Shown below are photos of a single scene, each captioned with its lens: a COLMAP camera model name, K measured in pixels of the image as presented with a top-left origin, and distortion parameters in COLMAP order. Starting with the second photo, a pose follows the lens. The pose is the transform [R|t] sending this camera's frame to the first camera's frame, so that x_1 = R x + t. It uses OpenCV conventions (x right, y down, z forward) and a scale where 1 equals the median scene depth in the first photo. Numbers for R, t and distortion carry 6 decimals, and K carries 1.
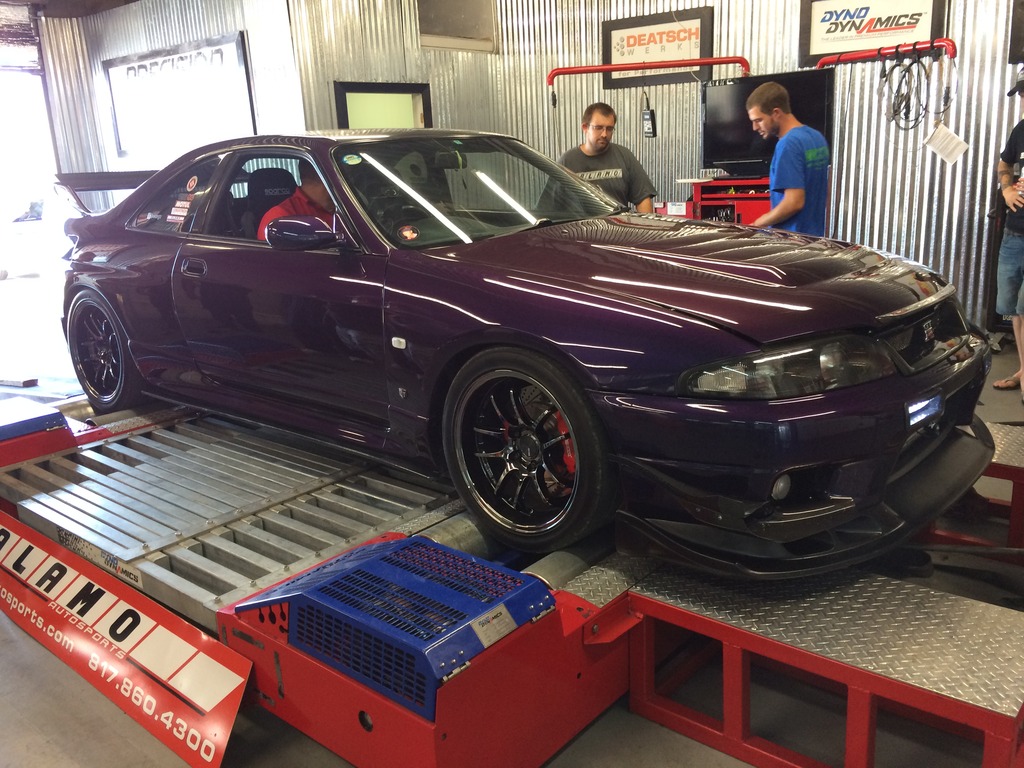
lens RADIAL K [[888.5, 0, 512.0], [0, 888.5, 384.0], [0, 0, 1]] dist [0.142421, -0.239325]
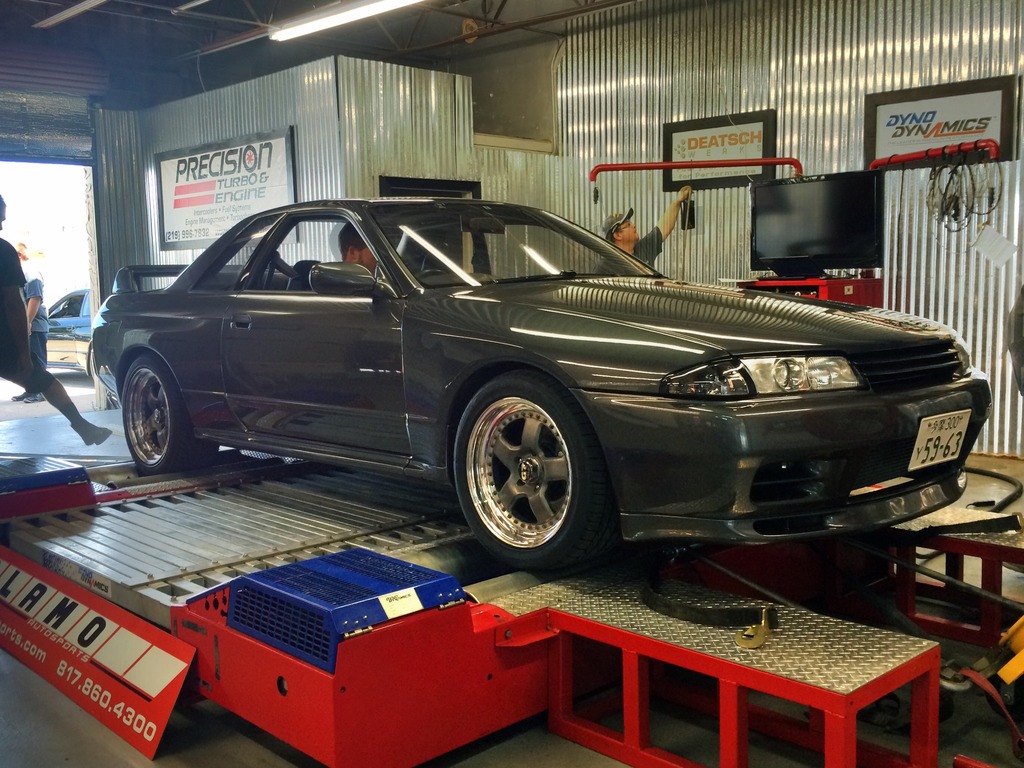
lens RADIAL K [[1063.3, 0, 512.0], [0, 1063.3, 384.0], [0, 0, 1]] dist [0.126122, -0.256945]
pose [[0.994766, 0.041356, -0.093433, 0.071853], [-0.055094, 0.987209, -0.149610, 0.059710], [0.086050, 0.153975, 0.984321, -0.105606]]
